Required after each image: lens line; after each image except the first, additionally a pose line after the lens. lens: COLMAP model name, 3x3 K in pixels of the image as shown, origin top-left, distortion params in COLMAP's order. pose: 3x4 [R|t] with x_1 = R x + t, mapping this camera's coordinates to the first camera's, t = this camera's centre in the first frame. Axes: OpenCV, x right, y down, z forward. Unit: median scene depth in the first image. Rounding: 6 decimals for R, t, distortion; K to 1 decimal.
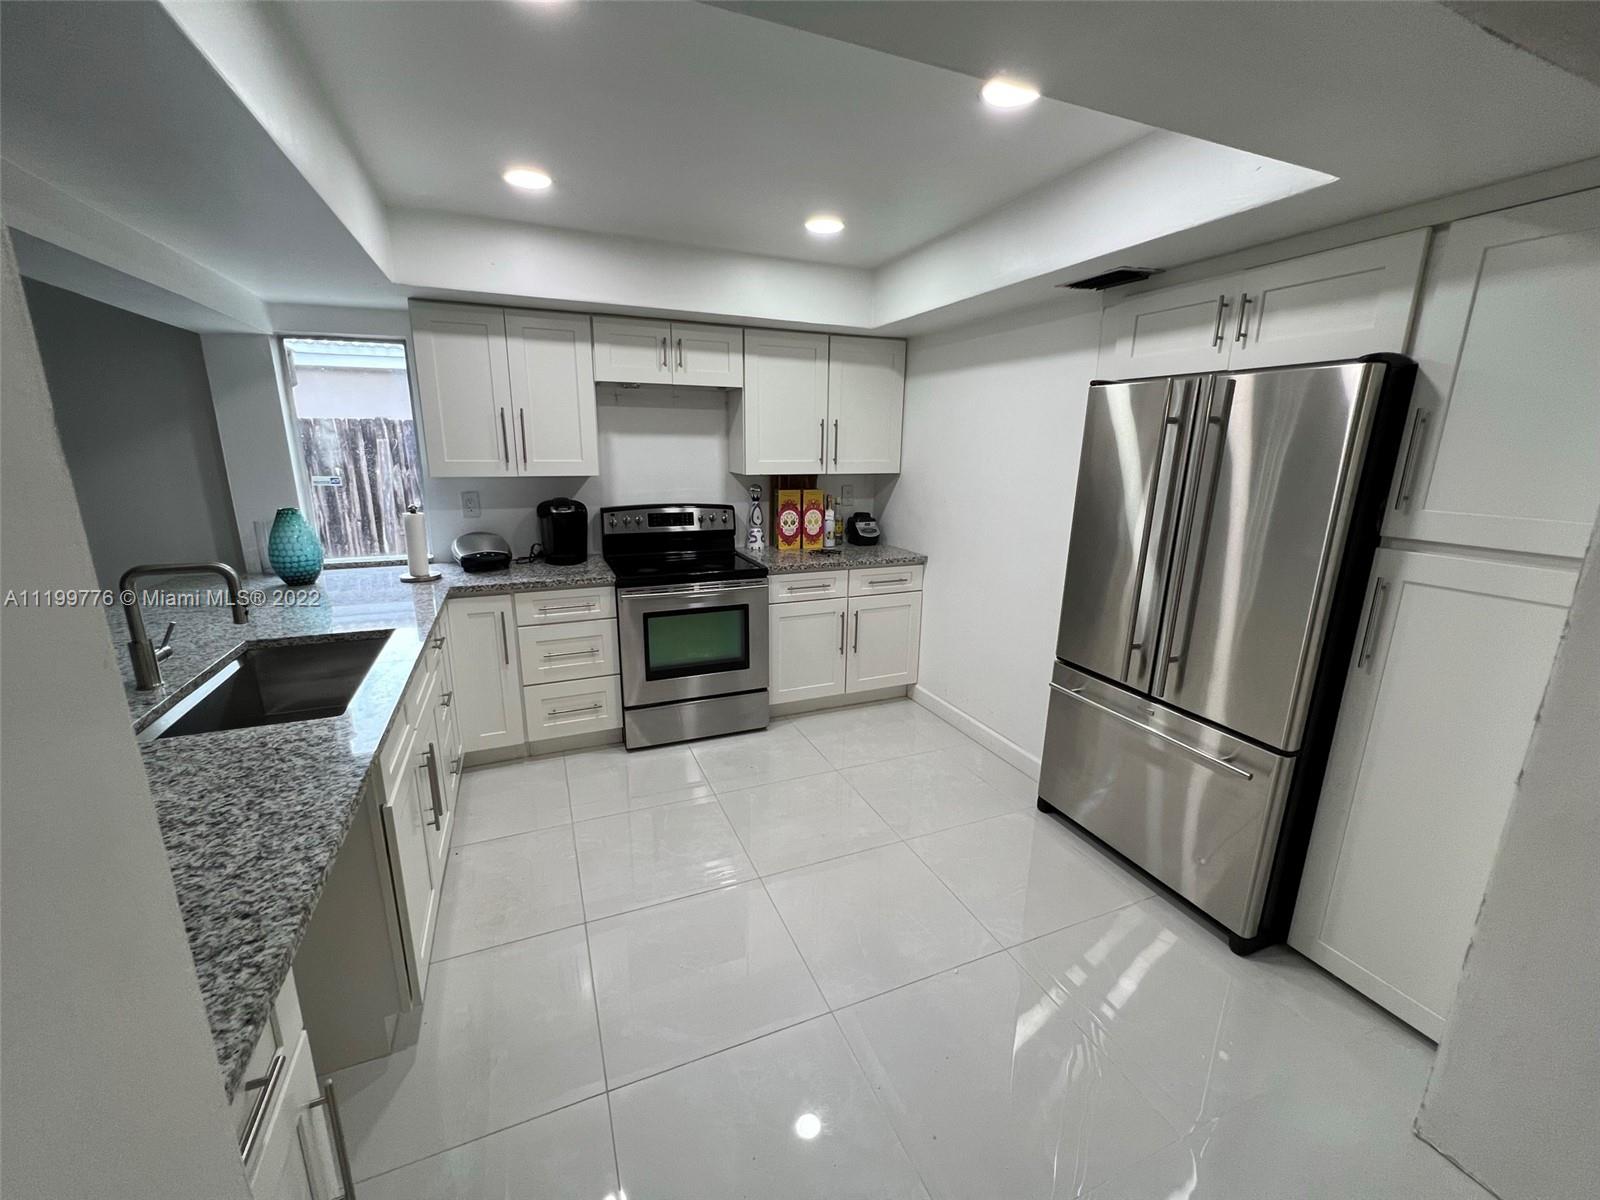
lens RADIAL K [[642.9, 0, 796.3], [0, 642.9, 600.6], [0, 0, 1]] dist [-0.003328, 0.000978]
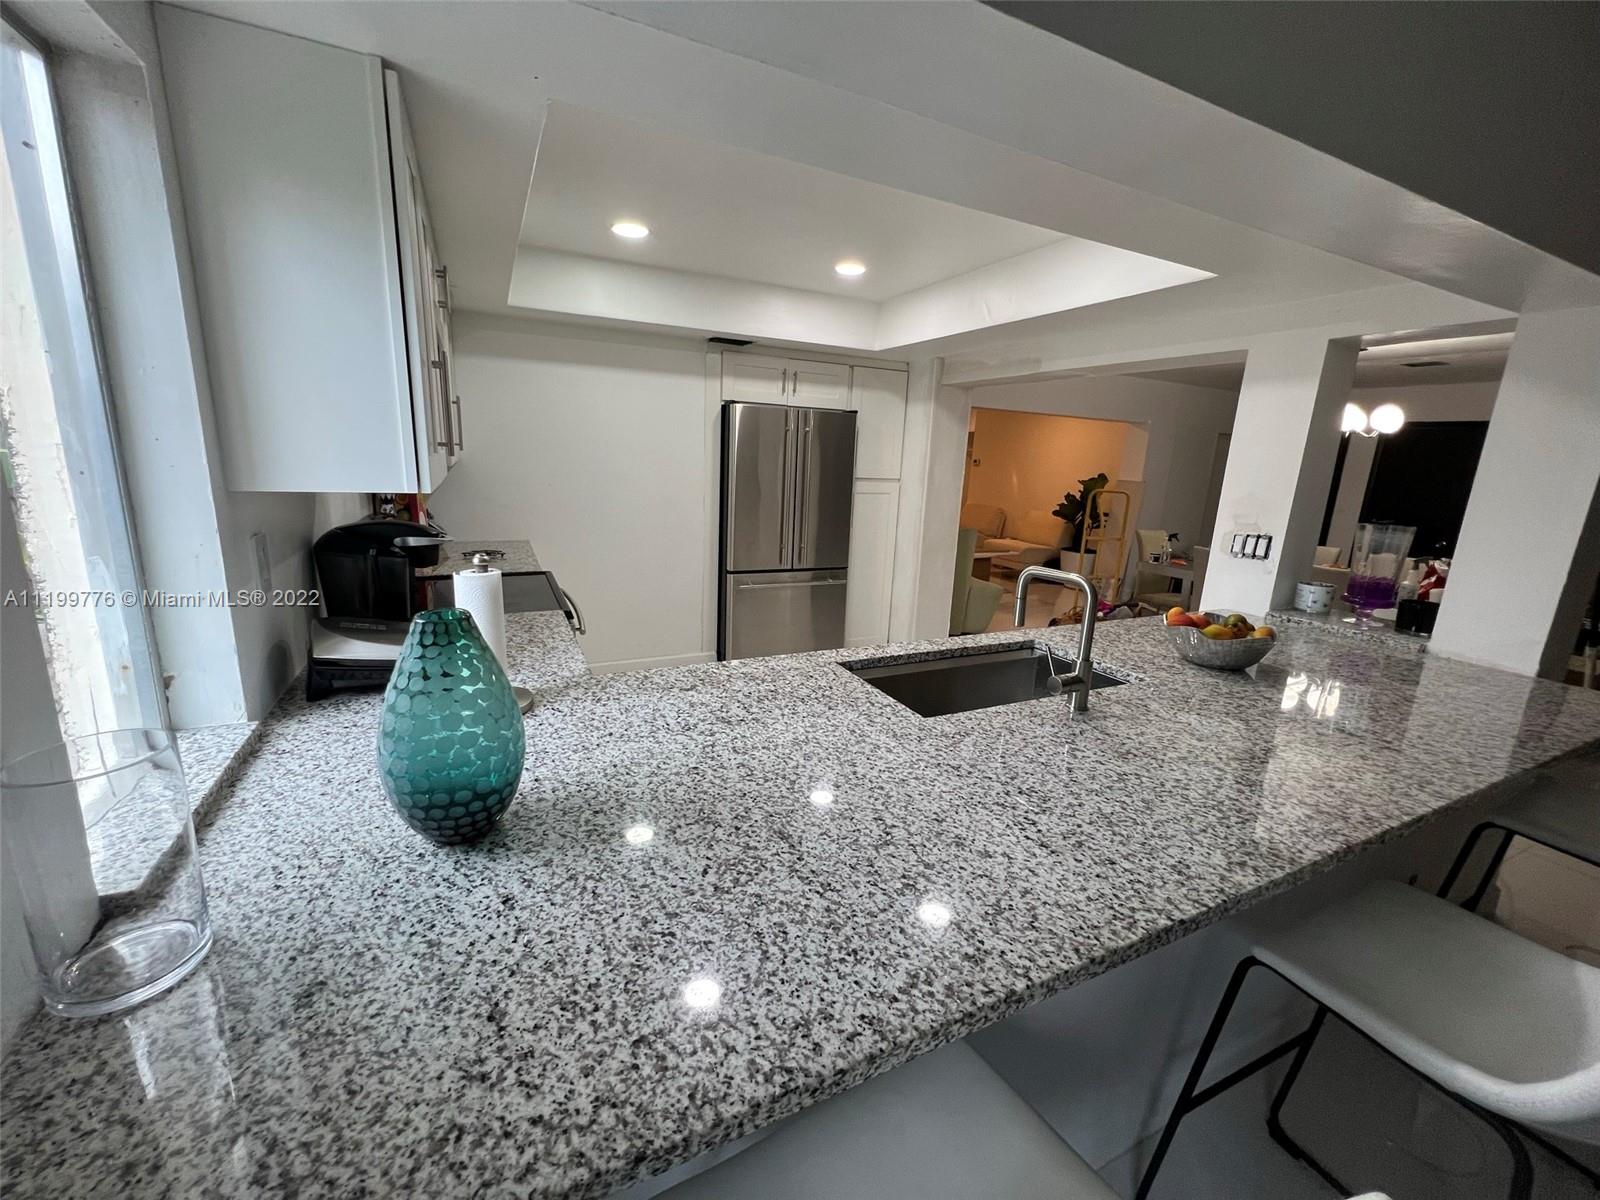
lens RADIAL K [[642.9, 0, 796.3], [0, 642.9, 600.6], [0, 0, 1]] dist [-0.003328, 0.000978]
pose [[-0.056165, -0.238581, 0.969497, -0.937302], [0.197487, 0.949190, 0.245024, -0.163189], [-0.978695, 0.205225, -0.006194, 0.693977]]
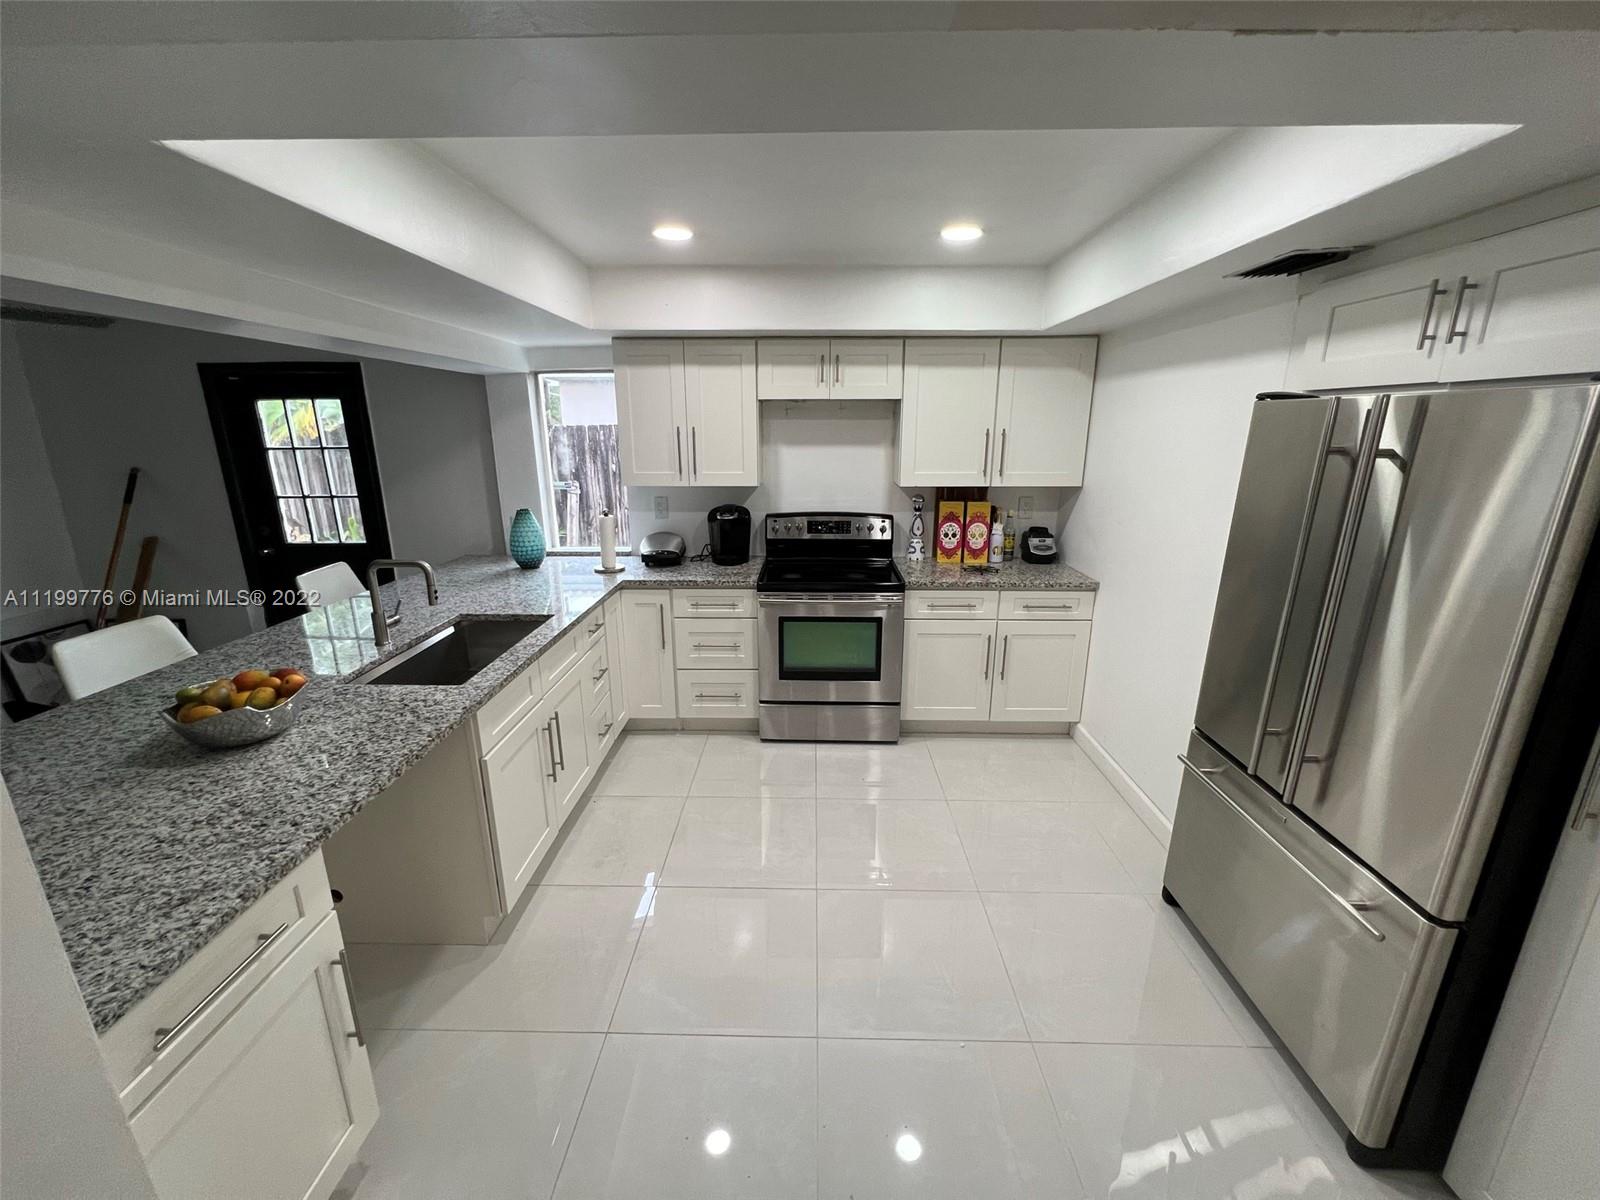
lens RADIAL K [[642.9, 0, 796.3], [0, 642.9, 600.6], [0, 0, 1]] dist [-0.003328, 0.000978]
pose [[0.912687, 0.094596, -0.397561, 0.199519], [-0.085922, 0.995514, 0.039620, -0.049172], [0.399525, -0.002001, 0.916720, 0.027788]]
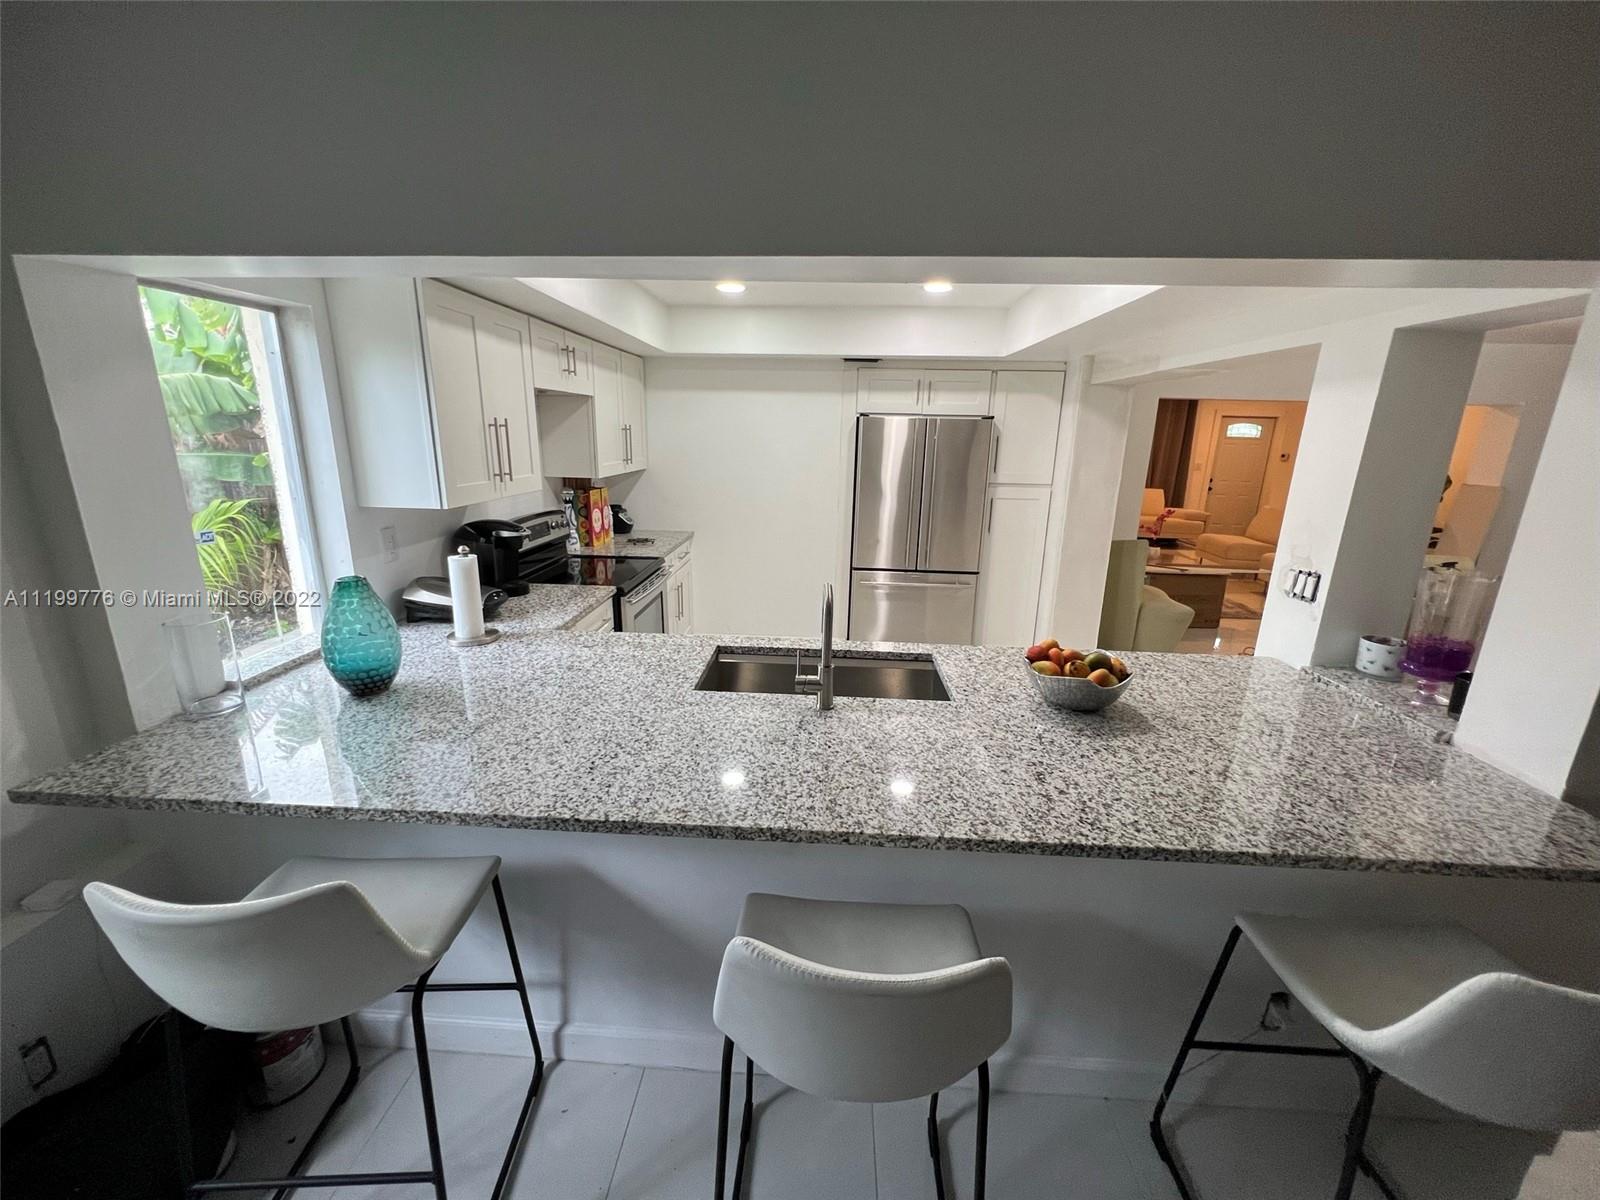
lens RADIAL K [[642.9, 0, 796.3], [0, 642.9, 600.6], [0, 0, 1]] dist [-0.003328, 0.000978]
pose [[0.435261, -0.235268, 0.869020, -0.977632], [0.202843, 0.966061, 0.159943, -0.112976], [-0.877156, 0.106657, 0.468211, 0.259735]]
